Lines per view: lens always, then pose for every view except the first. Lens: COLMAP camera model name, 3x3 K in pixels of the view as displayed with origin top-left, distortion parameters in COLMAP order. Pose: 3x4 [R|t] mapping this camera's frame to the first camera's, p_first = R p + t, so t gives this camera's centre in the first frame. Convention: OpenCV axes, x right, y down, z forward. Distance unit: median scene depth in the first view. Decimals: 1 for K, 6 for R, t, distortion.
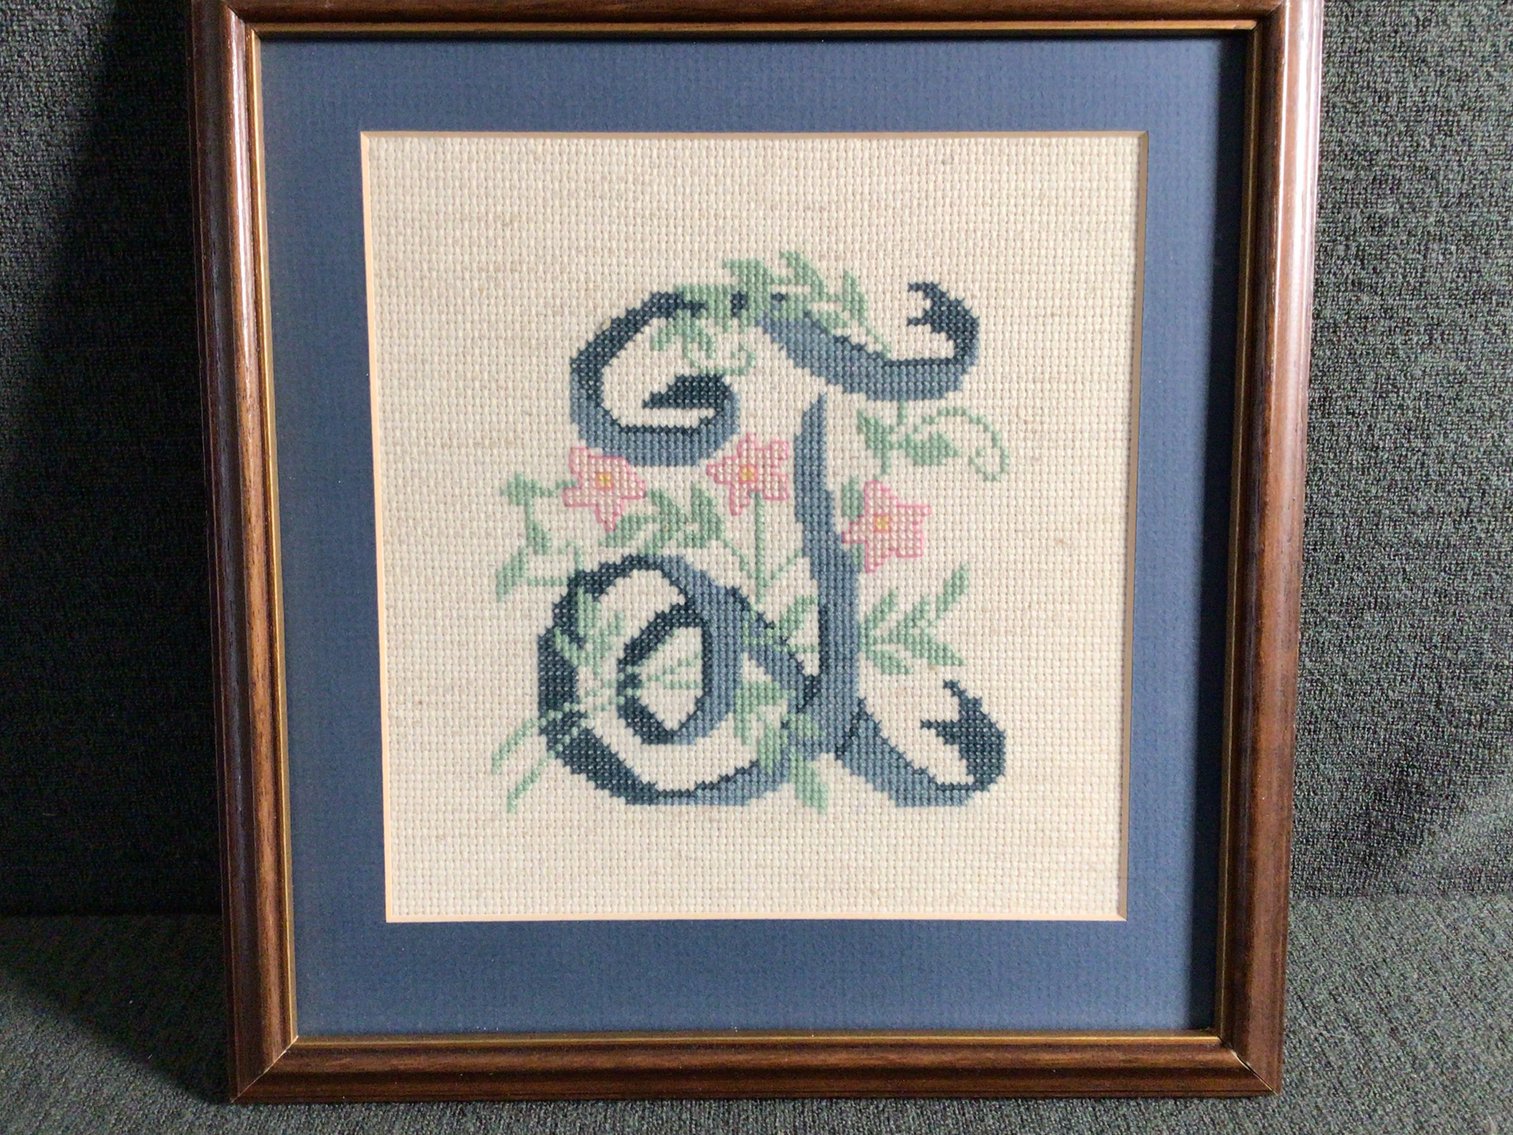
lens RADIAL K [[1392.4, 0, 756.4], [0, 1392.4, 563.5], [0, 0, 1]] dist [0.023890, -0.073431]
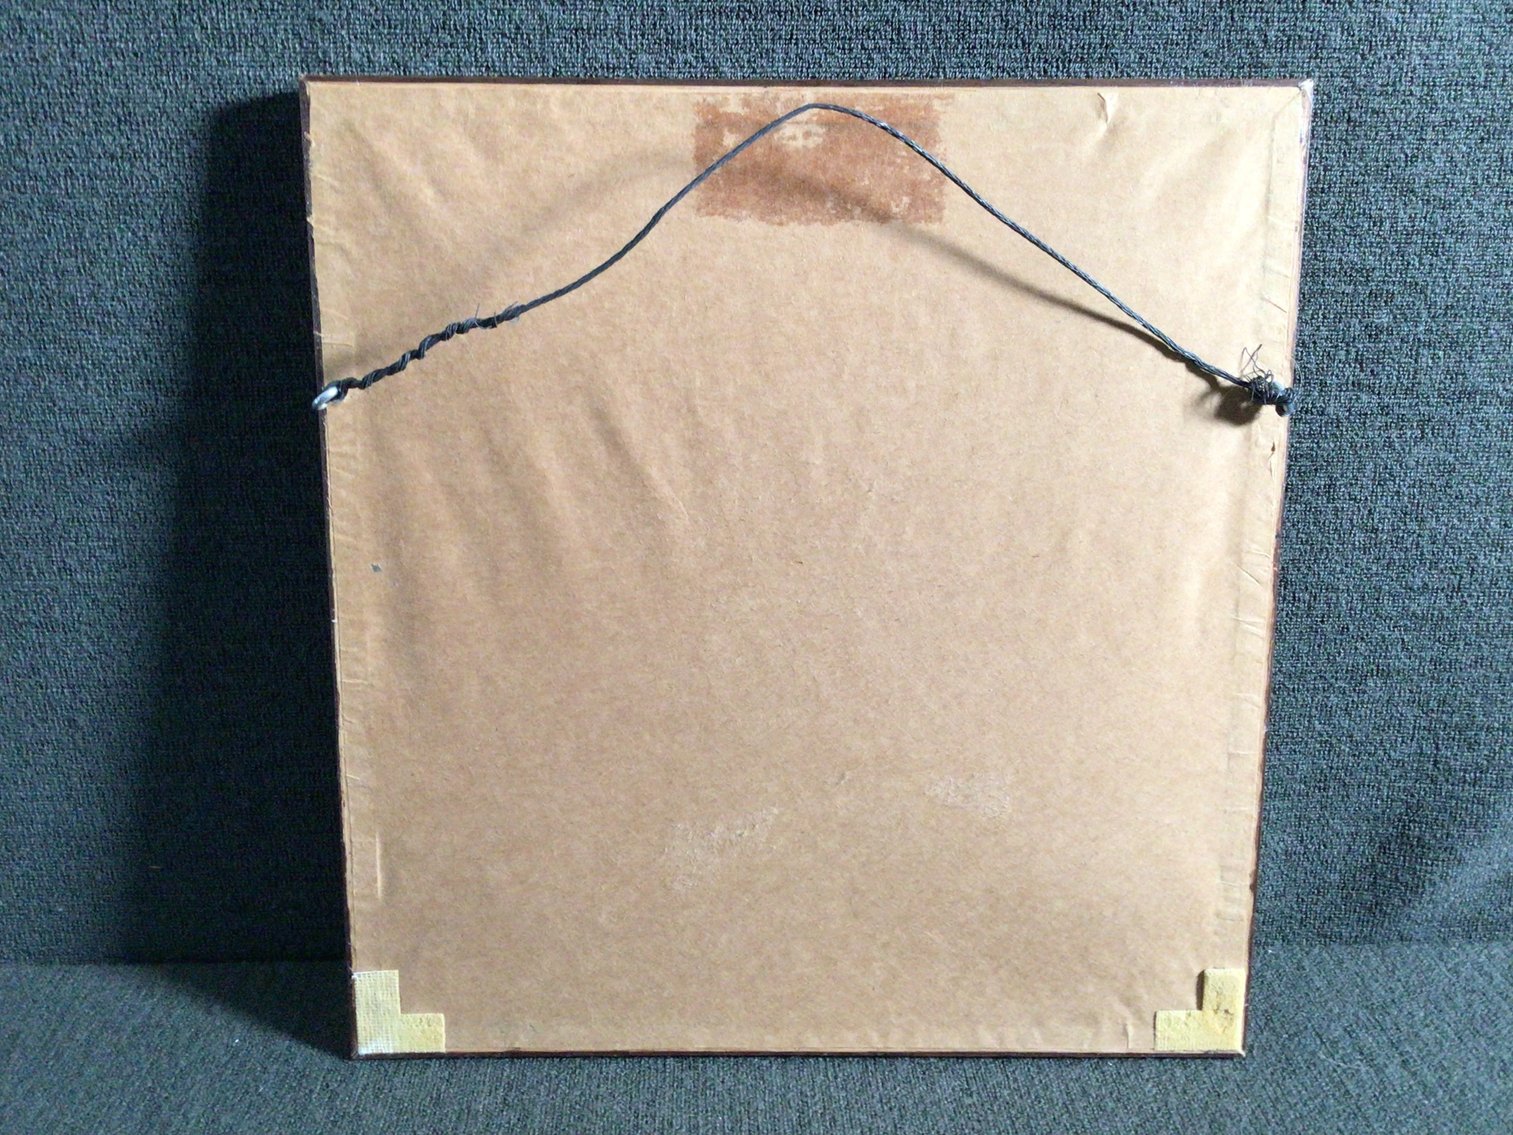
lens RADIAL K [[1392.4, 0, 749.7], [0, 1392.4, 568.2], [0, 0, 1]] dist [0.023890, -0.073431]
pose [[0.999903, 0.002081, 0.013736, -0.071364], [-0.001256, 0.998210, -0.059796, 0.014934], [-0.013836, 0.059773, 0.998116, -0.104085]]
